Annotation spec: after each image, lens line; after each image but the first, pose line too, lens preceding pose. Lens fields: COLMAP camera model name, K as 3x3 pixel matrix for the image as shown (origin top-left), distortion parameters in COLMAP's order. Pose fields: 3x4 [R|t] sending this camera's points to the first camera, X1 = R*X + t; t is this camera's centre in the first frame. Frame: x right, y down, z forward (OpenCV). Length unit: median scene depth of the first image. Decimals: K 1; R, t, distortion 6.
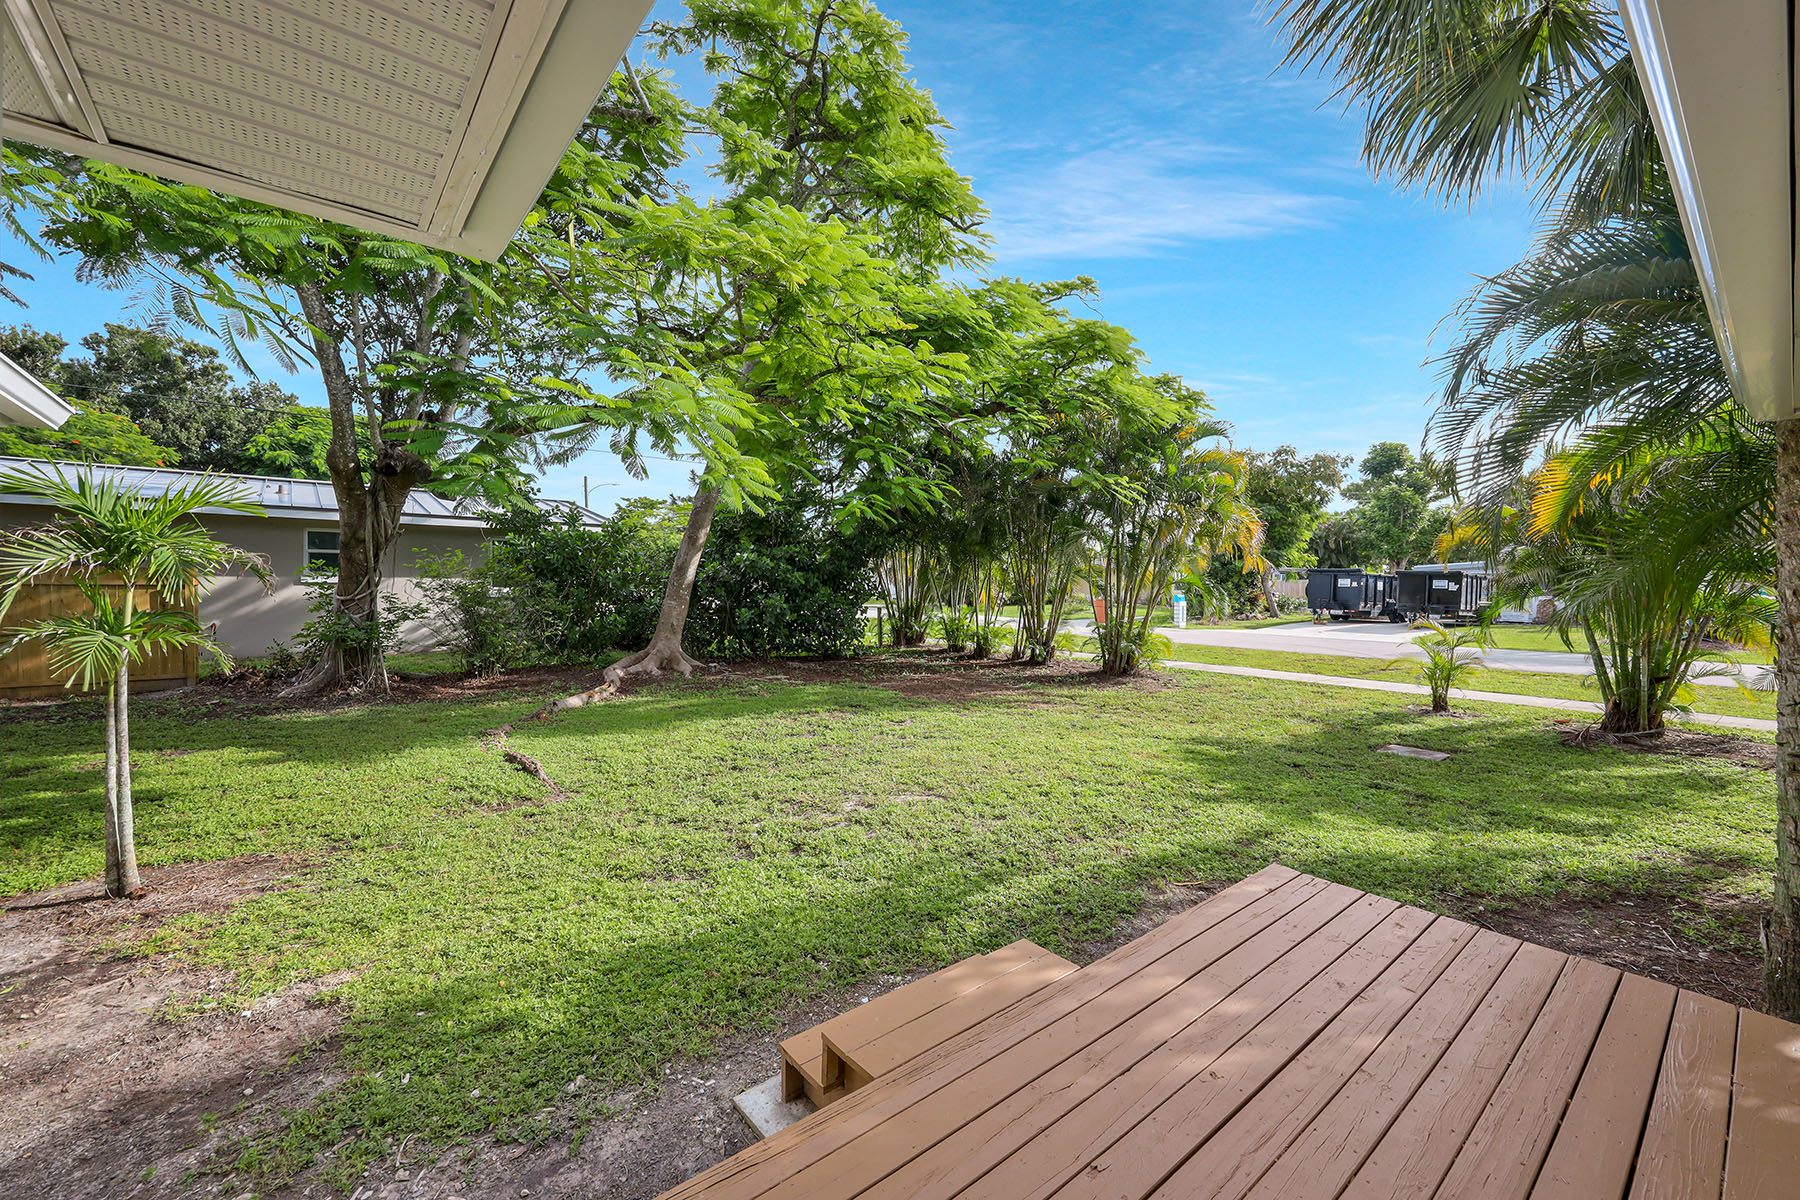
lens RADIAL K [[720.3, 0, 900.0], [0, 720.3, 600.0], [0, 0, 1]] dist [-0.000836, -0.000148]
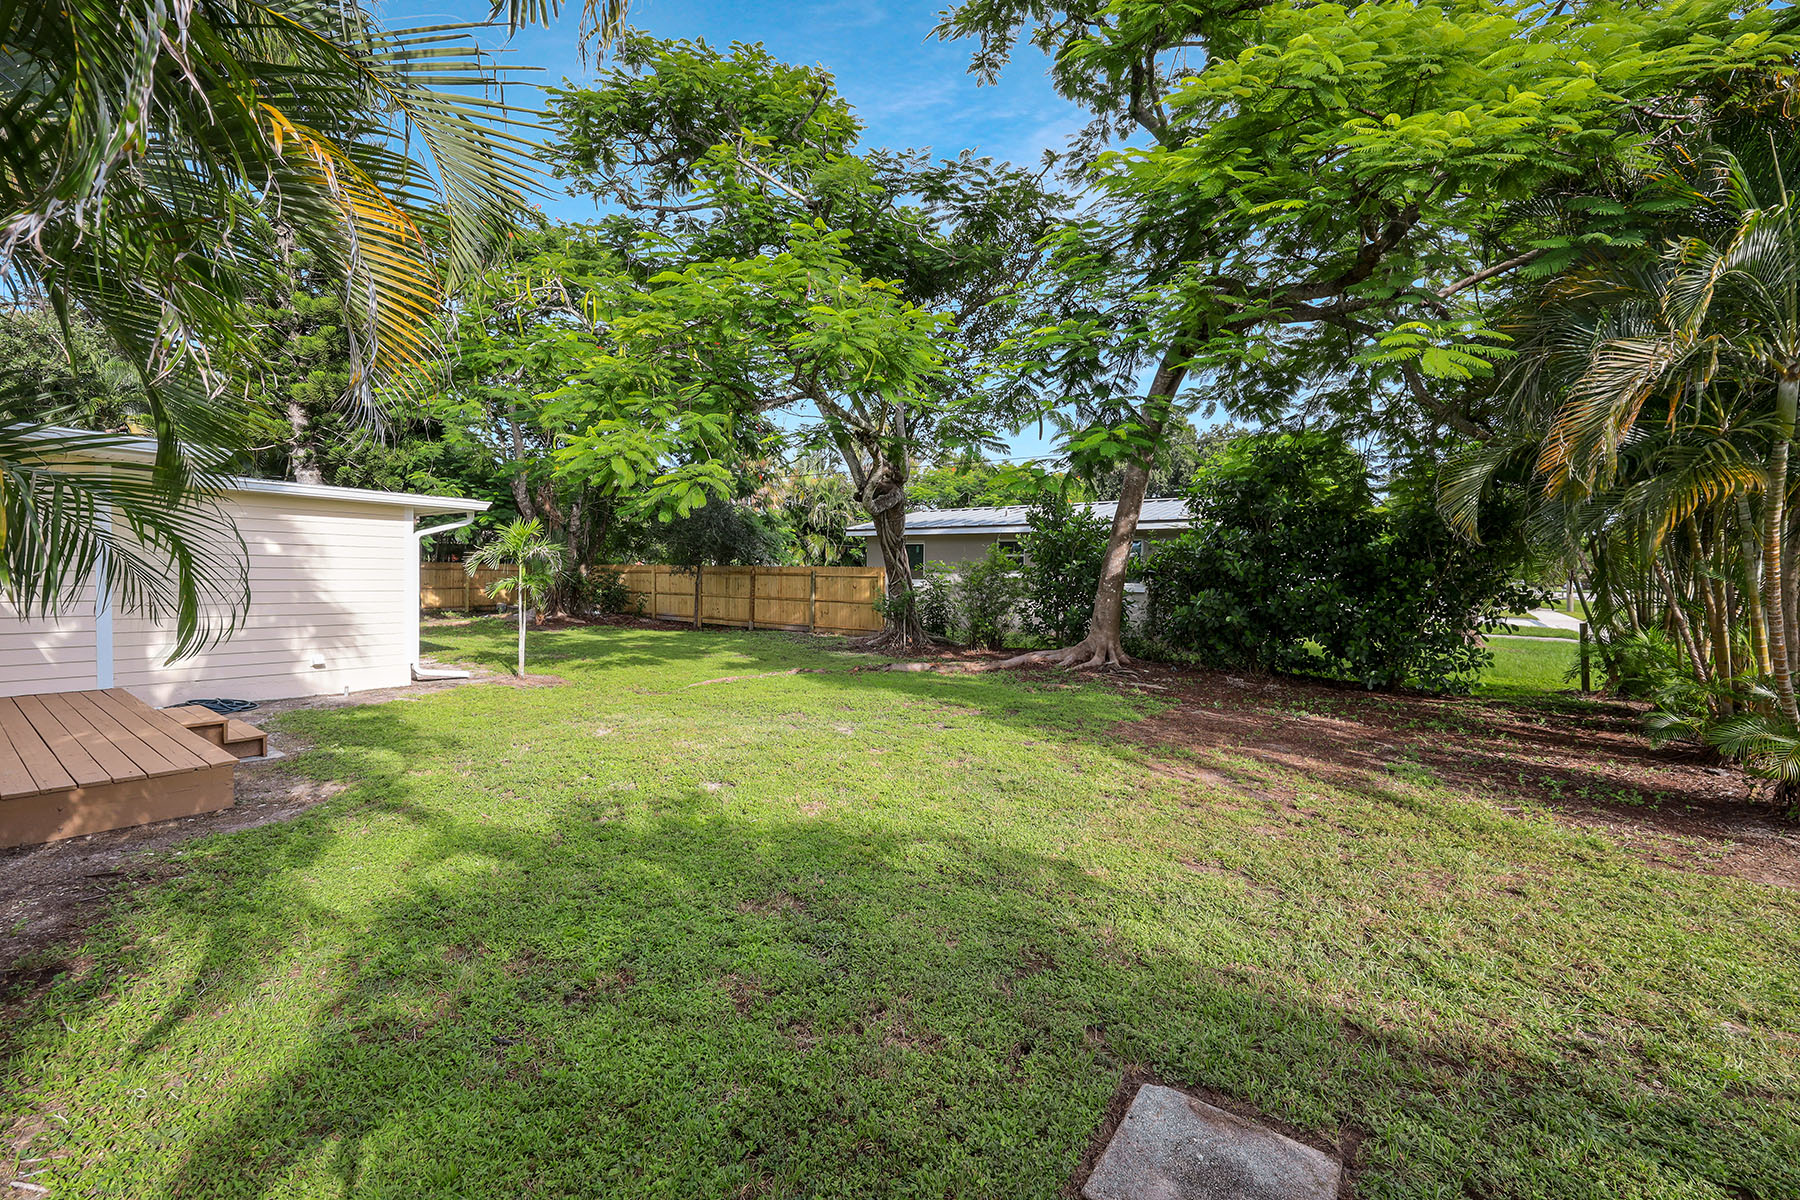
lens RADIAL K [[705.4, 0, 900.0], [0, 705.4, 600.0], [0, 0, 1]] dist [0.000430, 0.000014]
pose [[0.269429, 0.024457, -0.962710, 1.270046], [-0.039050, 0.999133, 0.014454, 0.011008], [0.962228, 0.033699, 0.270151, 1.112660]]
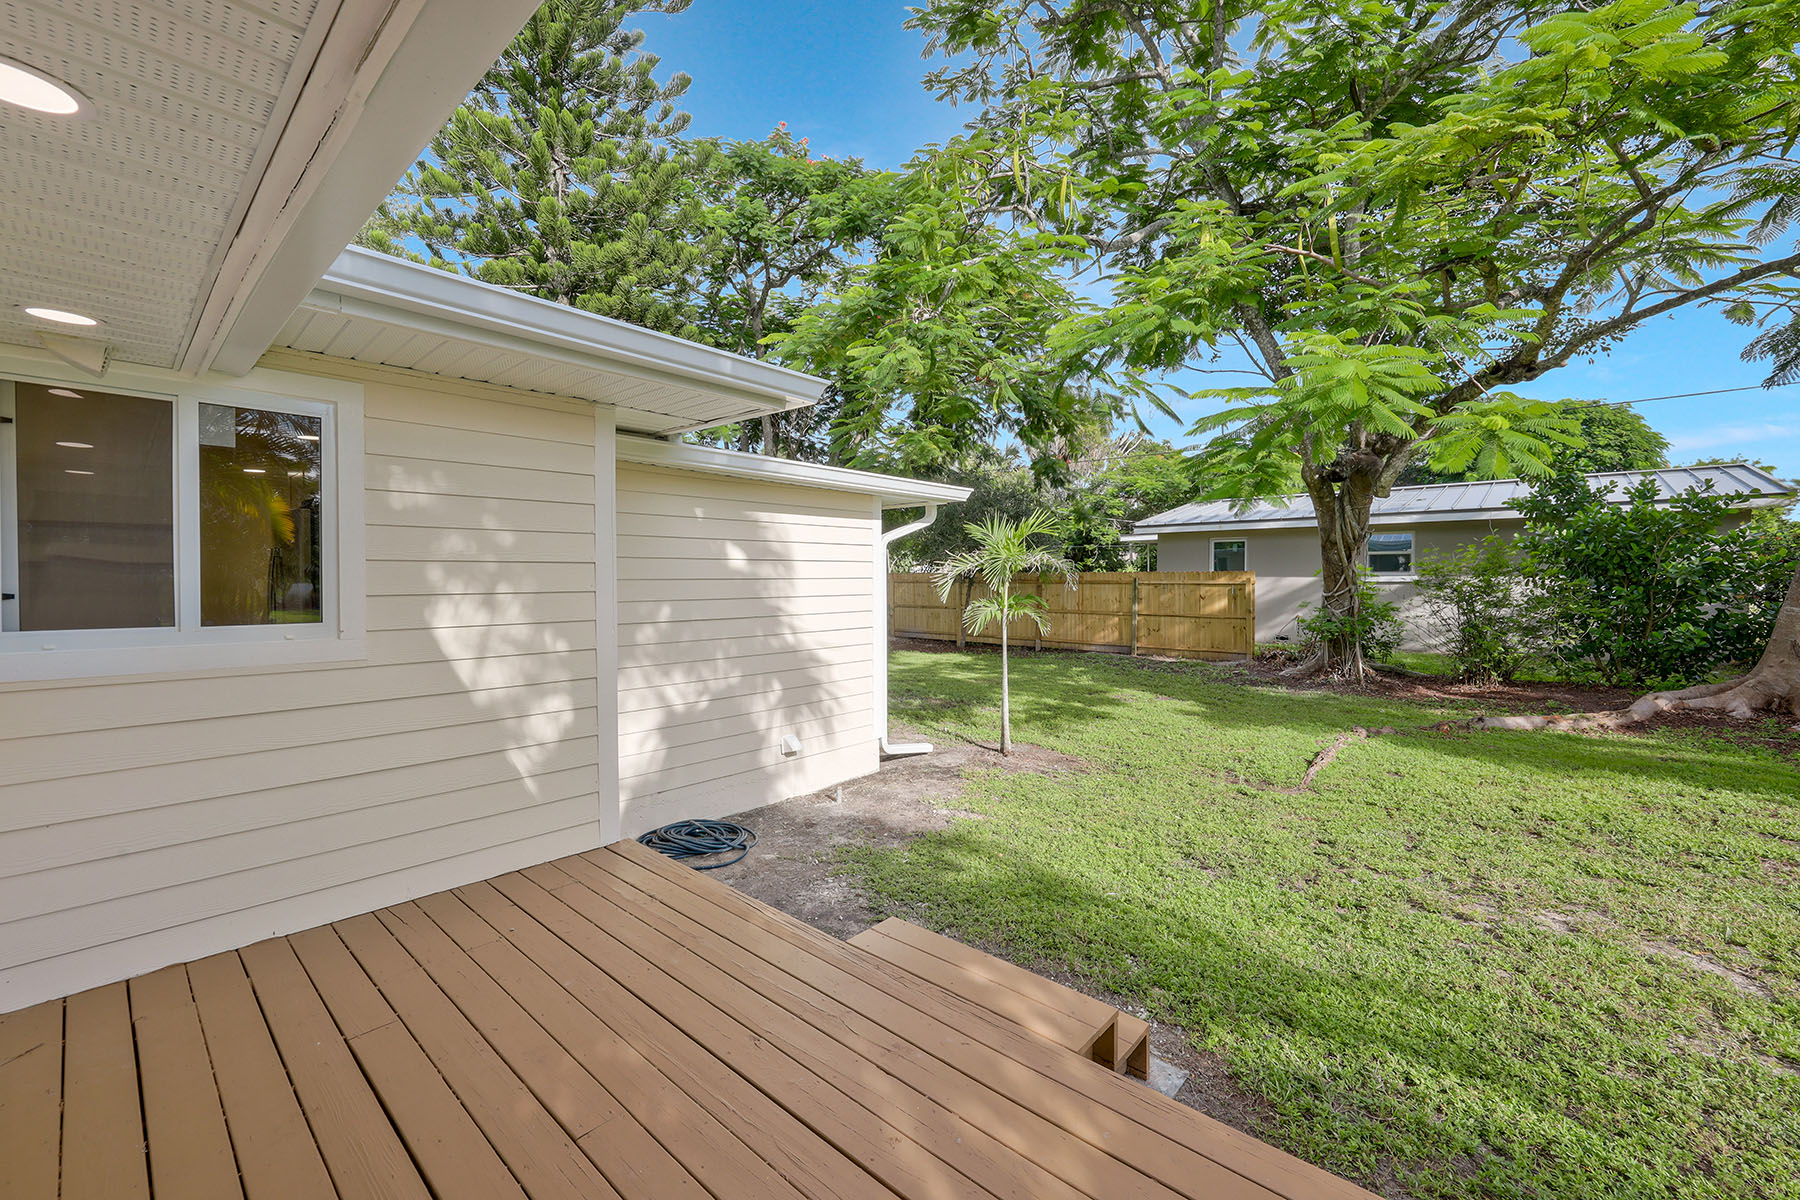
lens RADIAL K [[720.3, 0, 900.0], [0, 720.3, 600.0], [0, 0, 1]] dist [-0.000836, -0.000148]
pose [[0.156388, 0.018639, -0.987520, 0.434949], [-0.018609, 0.999700, 0.015922, 0.000842], [0.987520, 0.015887, 0.156688, 0.295050]]
